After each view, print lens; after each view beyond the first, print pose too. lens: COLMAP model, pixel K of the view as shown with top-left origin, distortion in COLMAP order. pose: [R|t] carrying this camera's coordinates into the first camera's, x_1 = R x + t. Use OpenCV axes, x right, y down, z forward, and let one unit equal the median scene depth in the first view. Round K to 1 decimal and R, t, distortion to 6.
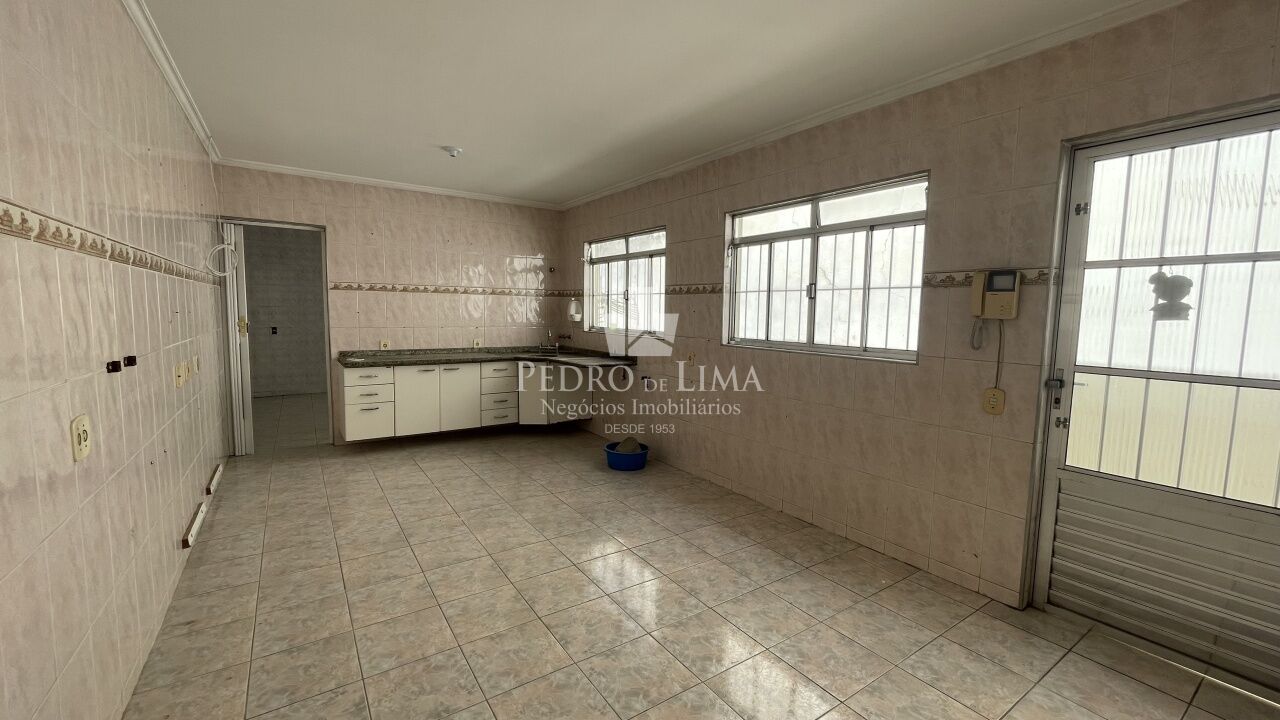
lens RADIAL K [[520.3, 0, 637.9], [0, 520.3, 358.1], [0, 0, 1]] dist [-0.000863, -0.000238]
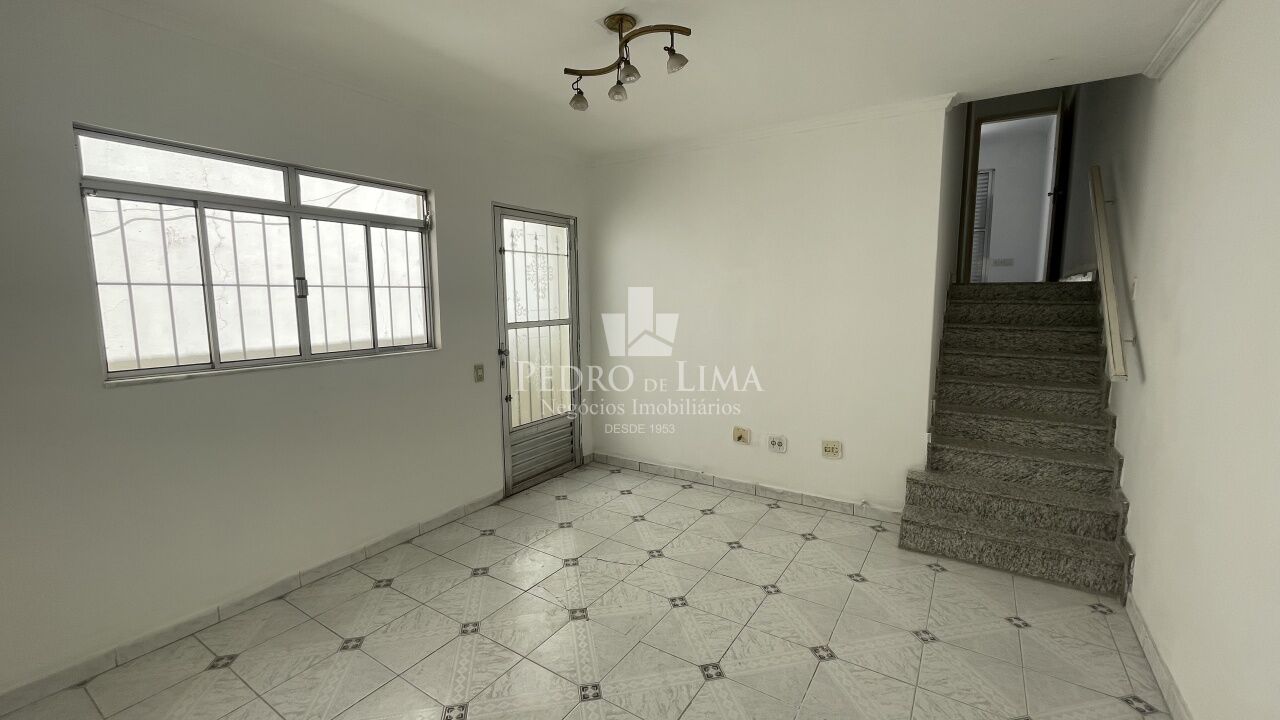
lens RADIAL K [[520.3, 0, 632.5], [0, 520.3, 363.7], [0, 0, 1]] dist [-0.000863, -0.000238]
pose [[-0.364934, -0.116930, 0.923661, -0.658013], [0.090348, 0.982952, 0.160132, -0.104776], [-0.926639, 0.141889, -0.348148, 0.916697]]
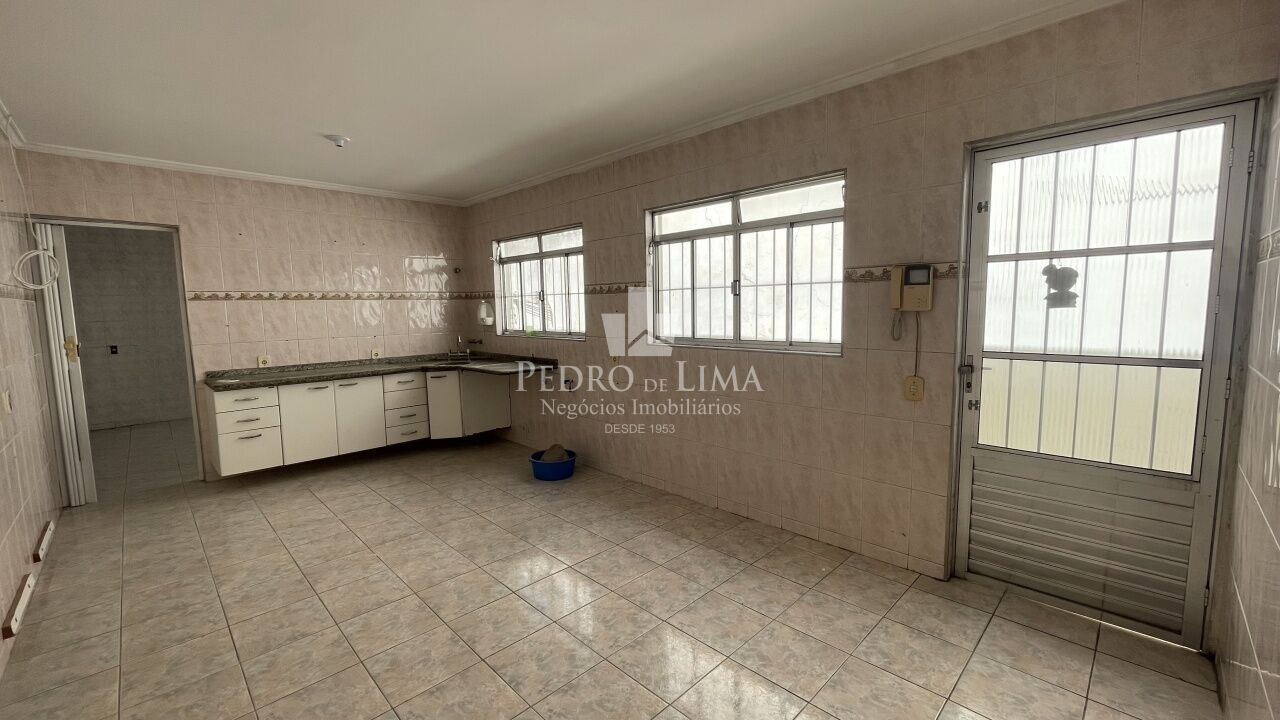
lens RADIAL K [[520.3, 0, 638.3], [0, 520.3, 357.5], [0, 0, 1]] dist [-0.000863, -0.000238]
pose [[0.982113, -0.052869, 0.180719, -0.045888], [0.051464, 0.998597, 0.012457, -0.018038], [-0.181124, -0.002934, 0.983456, 0.048015]]
